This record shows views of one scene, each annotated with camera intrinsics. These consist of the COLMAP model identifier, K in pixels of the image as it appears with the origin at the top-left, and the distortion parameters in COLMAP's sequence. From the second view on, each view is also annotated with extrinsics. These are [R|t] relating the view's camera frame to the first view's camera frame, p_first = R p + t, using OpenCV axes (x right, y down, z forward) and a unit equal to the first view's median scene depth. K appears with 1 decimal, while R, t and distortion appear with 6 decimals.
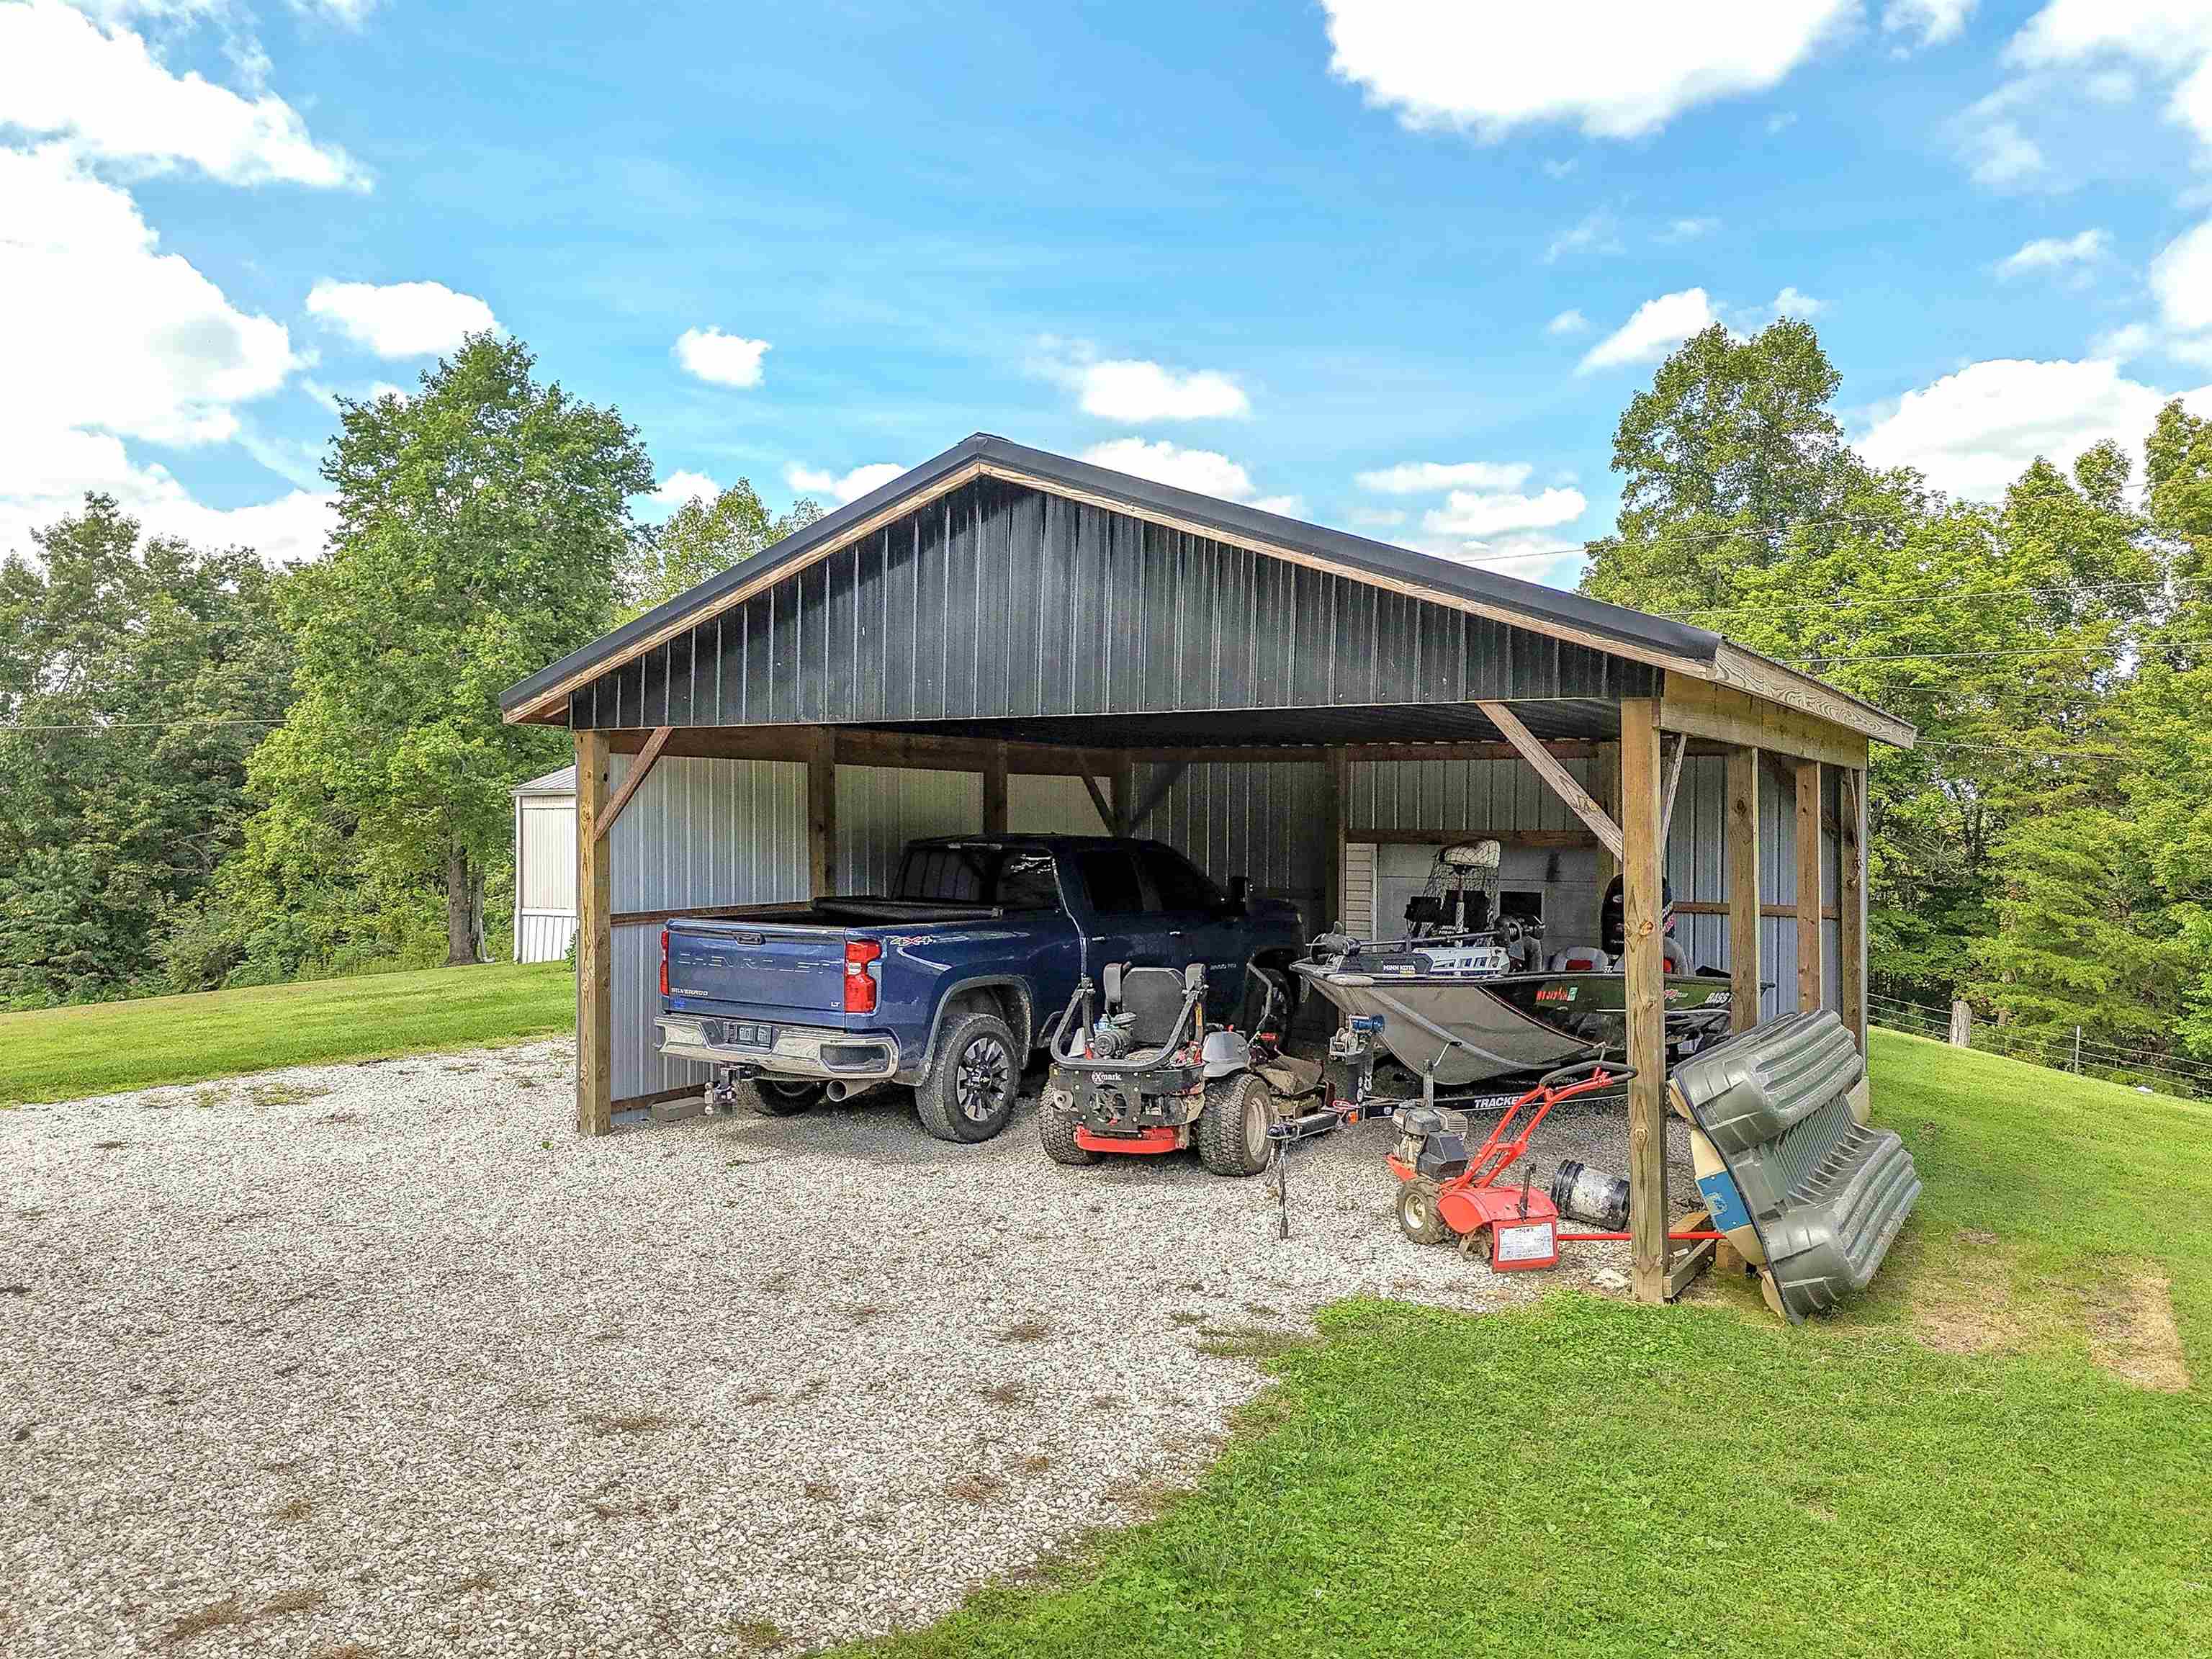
lens RADIAL K [[1632.8, 0, 1111.3], [0, 1632.8, 832.4], [0, 0, 1]] dist [0.077135, -0.082391]
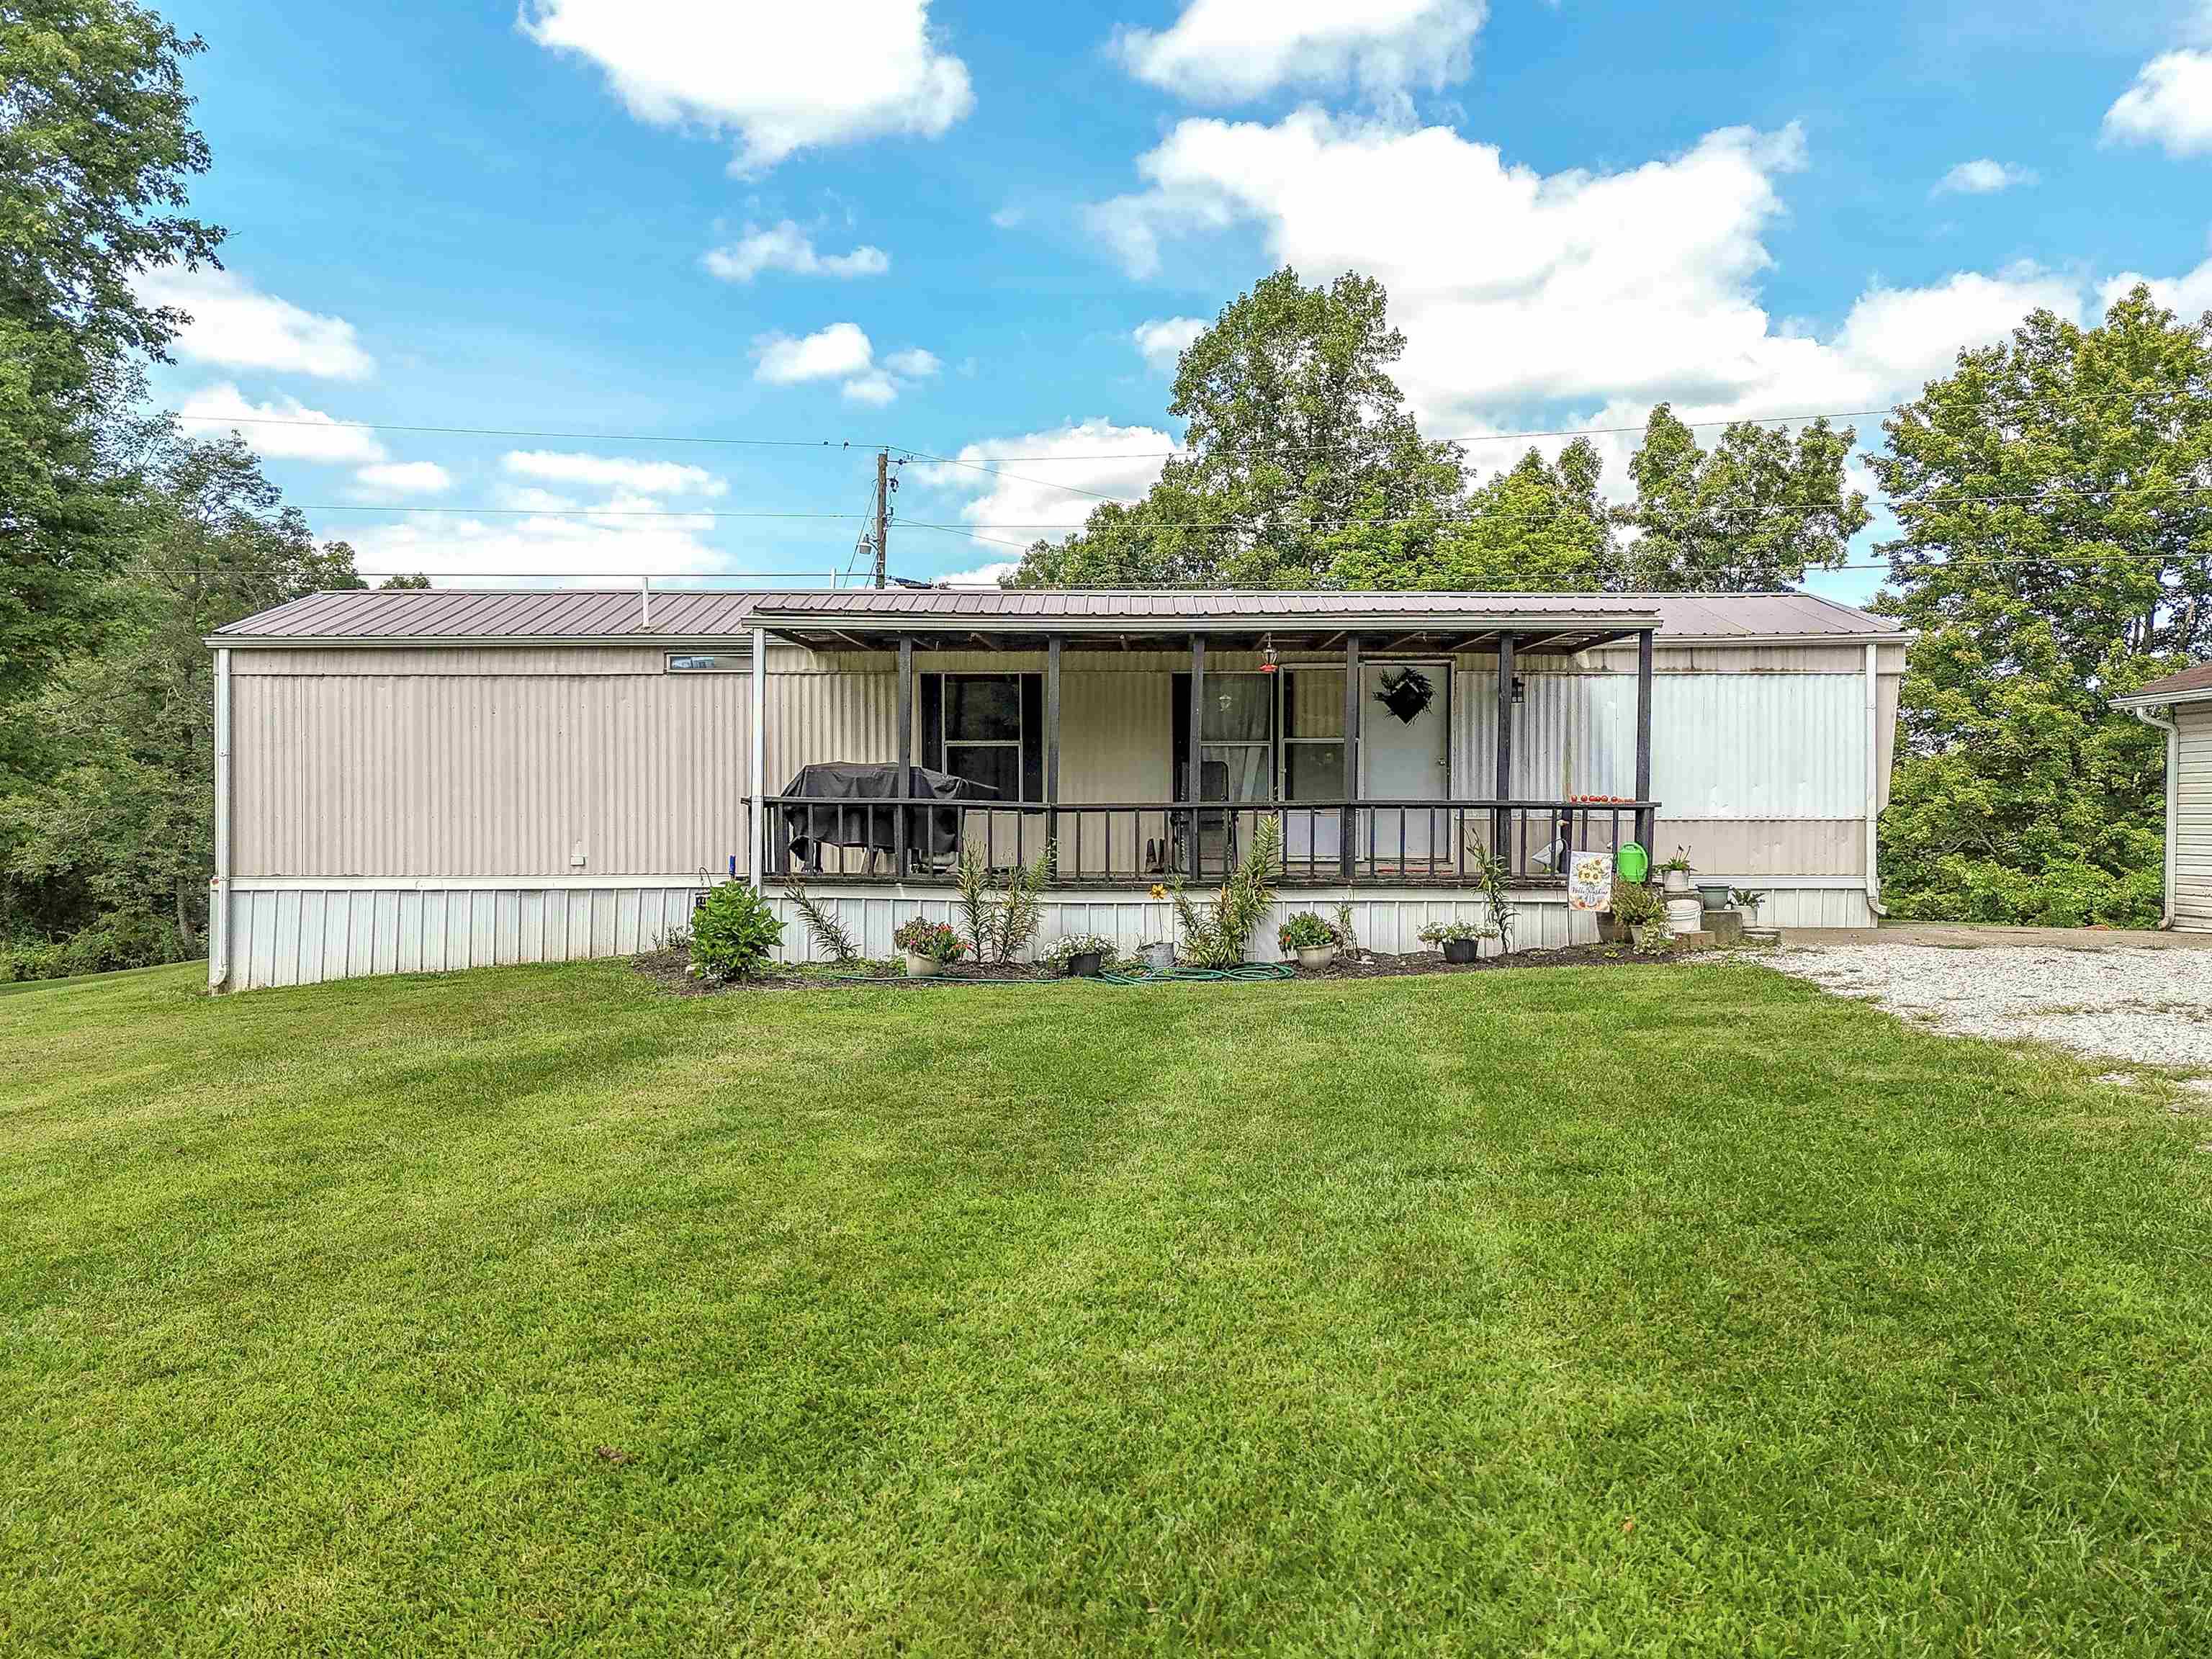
lens RADIAL K [[1632.8, 0, 1111.3], [0, 1632.8, 832.4], [0, 0, 1]] dist [0.077135, -0.082391]
pose [[0.874767, -0.004231, 0.484526, -0.192861], [0.005315, 0.999986, -0.000864, 0.017925], [-0.484515, 0.003331, 0.874777, 0.236660]]
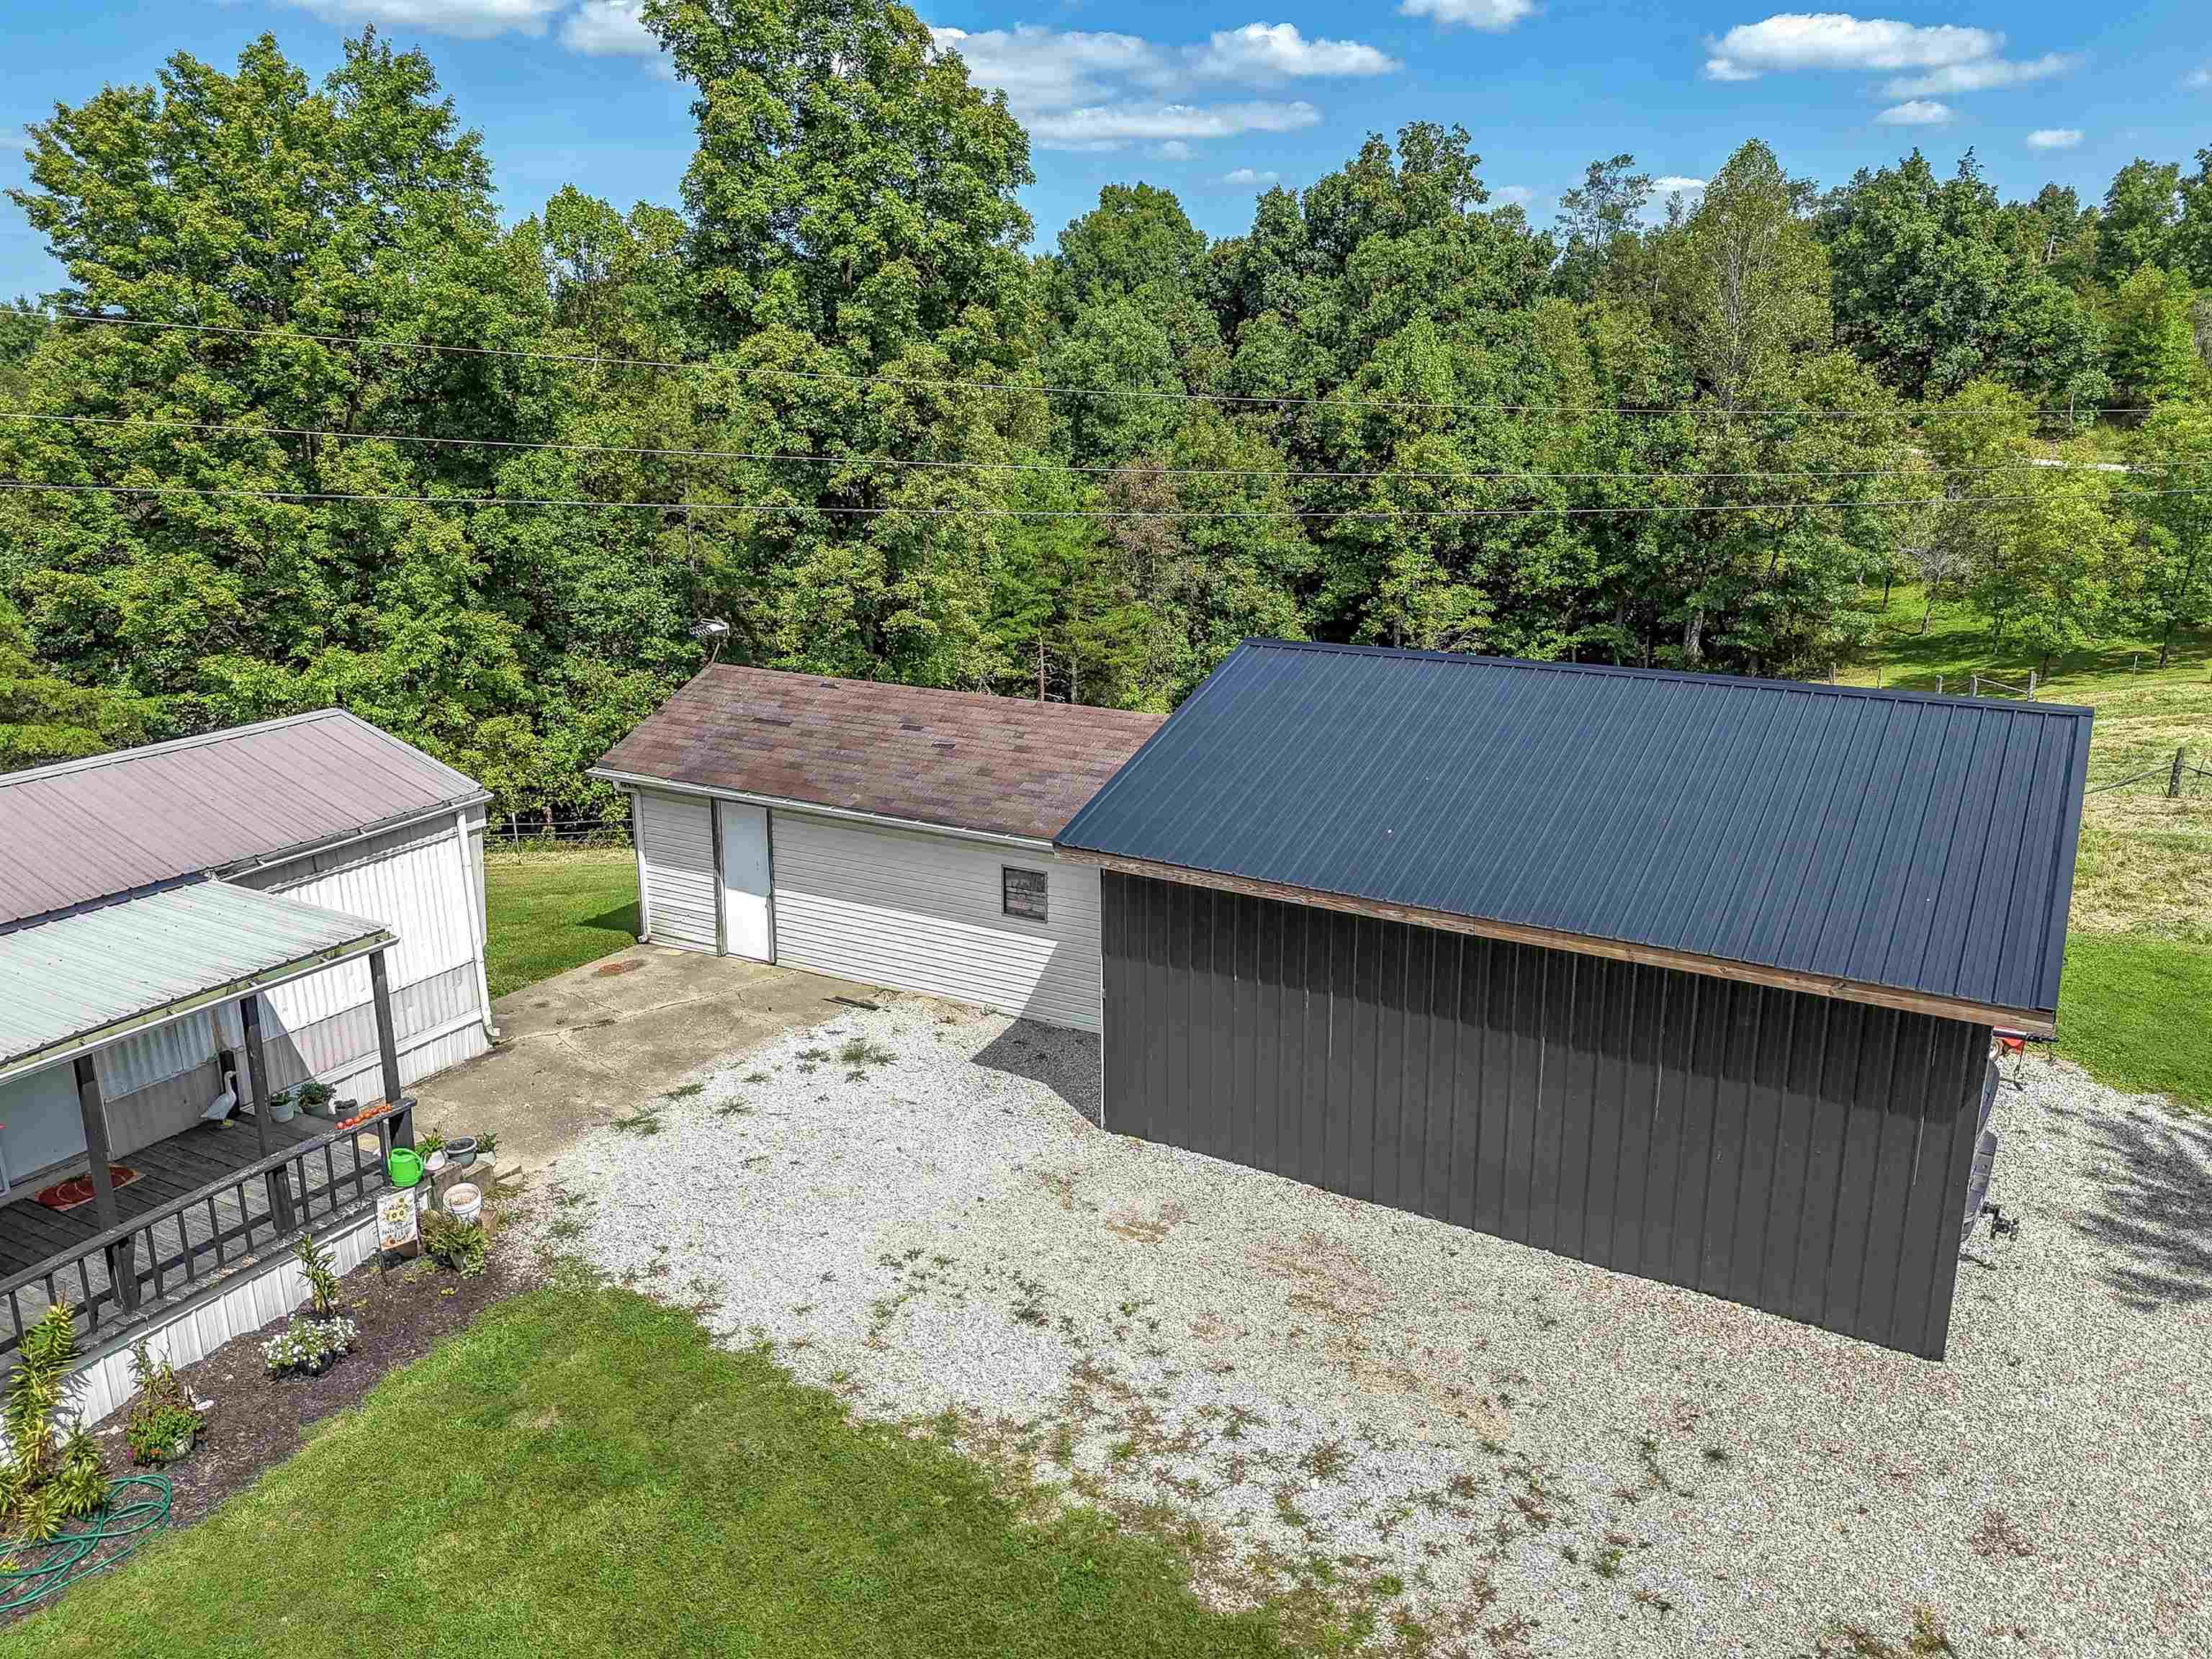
lens RADIAL K [[1632.8, 0, 1111.3], [0, 1632.8, 832.4], [0, 0, 1]] dist [0.077135, -0.082391]
pose [[-0.007511, -0.286285, 0.958115, -0.238690], [0.012697, 0.958038, 0.286361, -0.091264], [-0.999891, 0.014316, -0.003561, 0.296478]]
